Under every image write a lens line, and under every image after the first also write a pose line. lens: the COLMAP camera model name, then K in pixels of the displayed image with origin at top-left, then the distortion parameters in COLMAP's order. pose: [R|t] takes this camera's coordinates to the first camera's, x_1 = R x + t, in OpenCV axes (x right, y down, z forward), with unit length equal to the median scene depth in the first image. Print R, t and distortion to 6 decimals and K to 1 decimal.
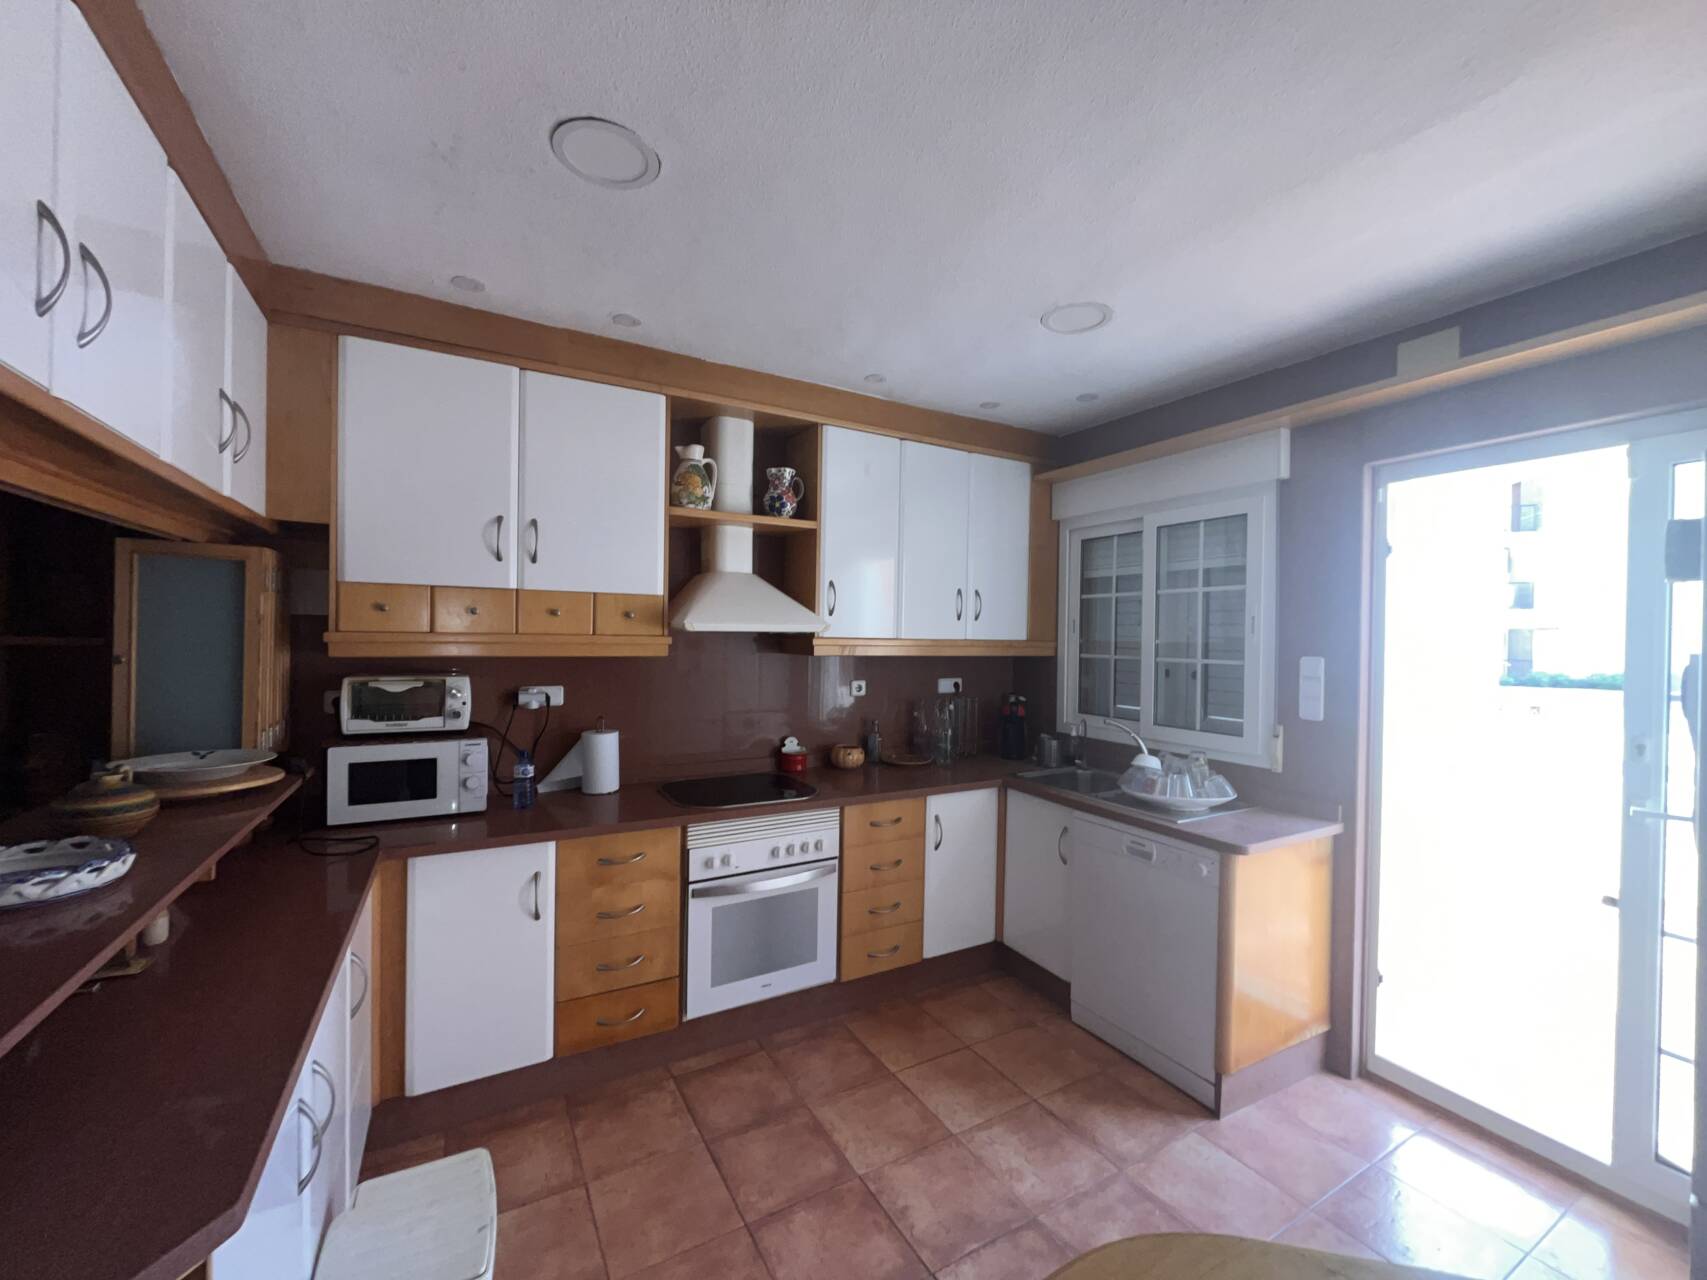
lens RADIAL K [[685.8, 0, 849.1], [0, 685.8, 641.5], [0, 0, 1]] dist [-0.003356, 0.000590]
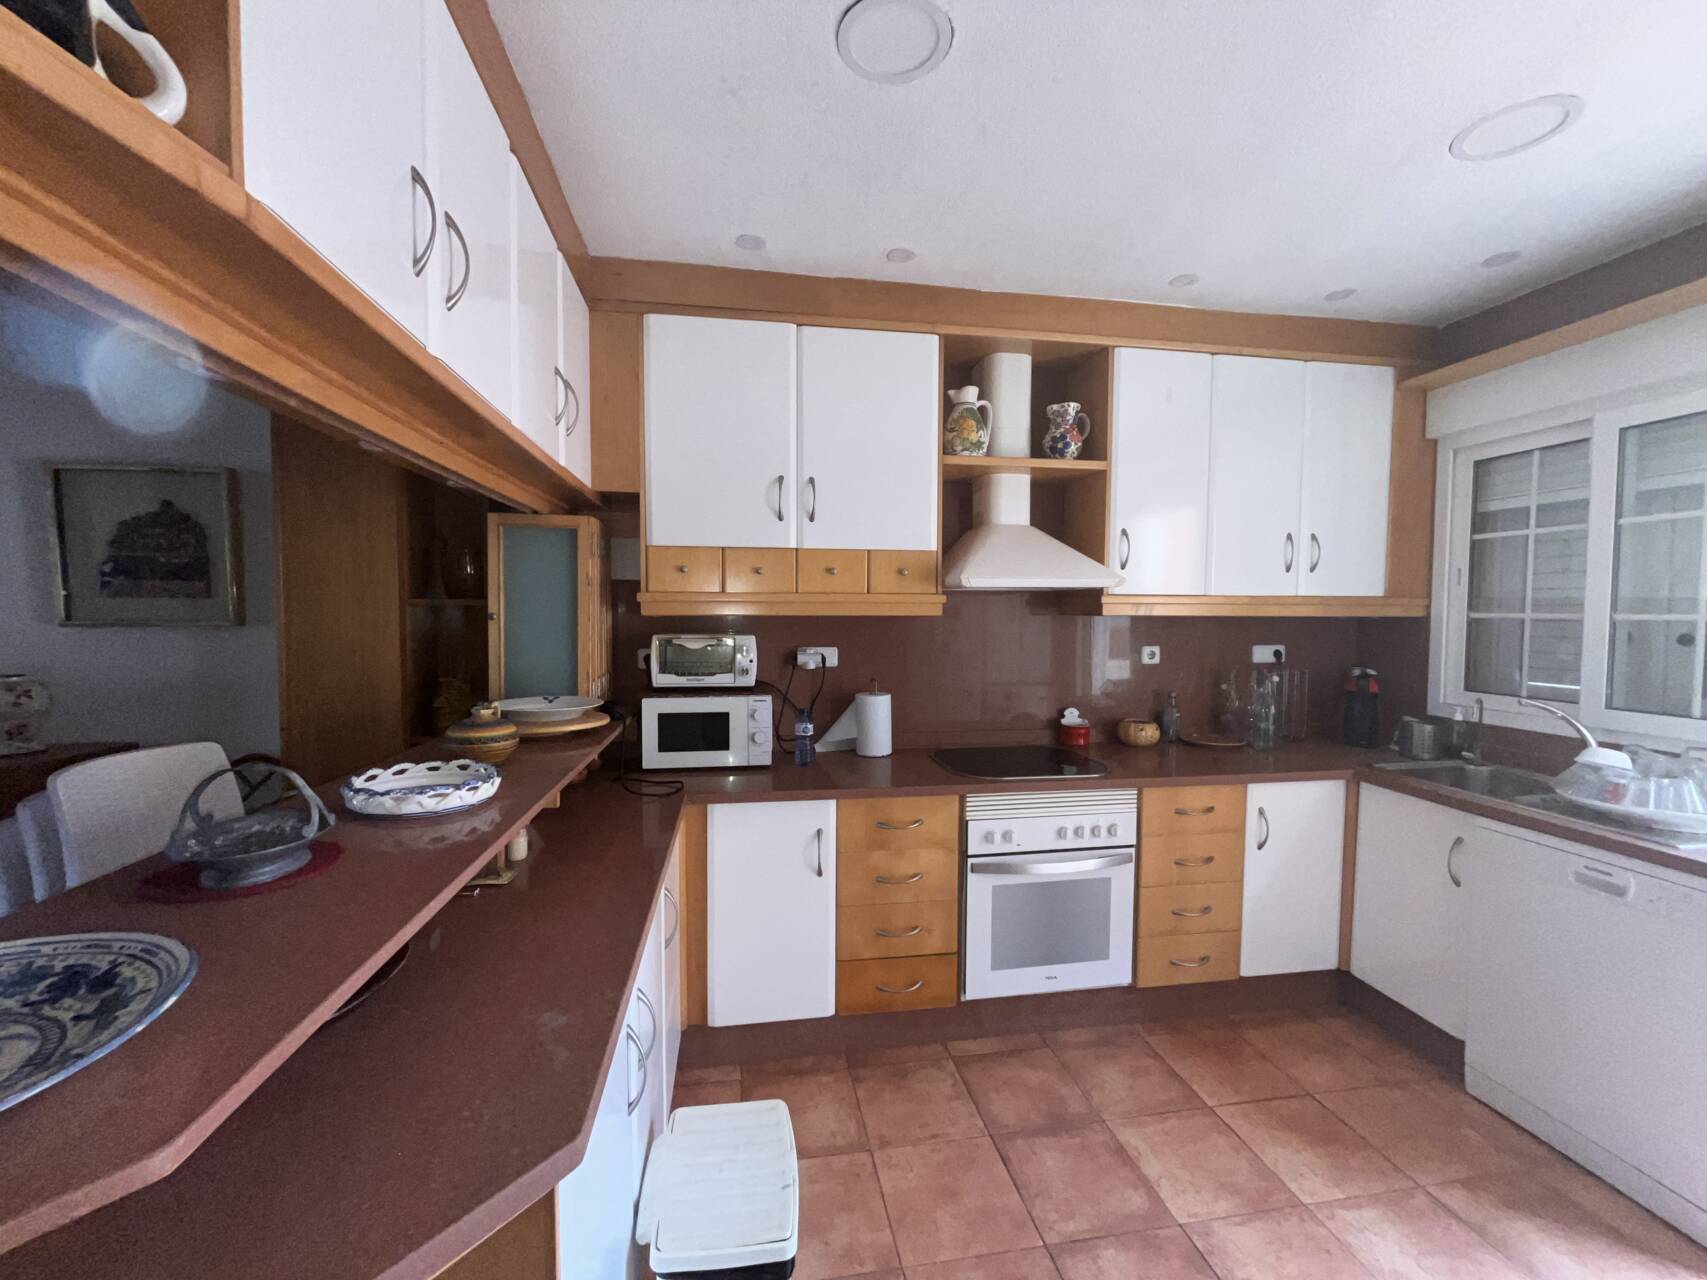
lens RADIAL K [[685.8, 0, 851.1], [0, 685.8, 642.8], [0, 0, 1]] dist [-0.003356, 0.000590]
pose [[0.940209, 0.003847, -0.340576, -0.067441], [0.007469, 0.999463, 0.031910, 0.031050], [0.340515, -0.032546, 0.939675, 0.080117]]
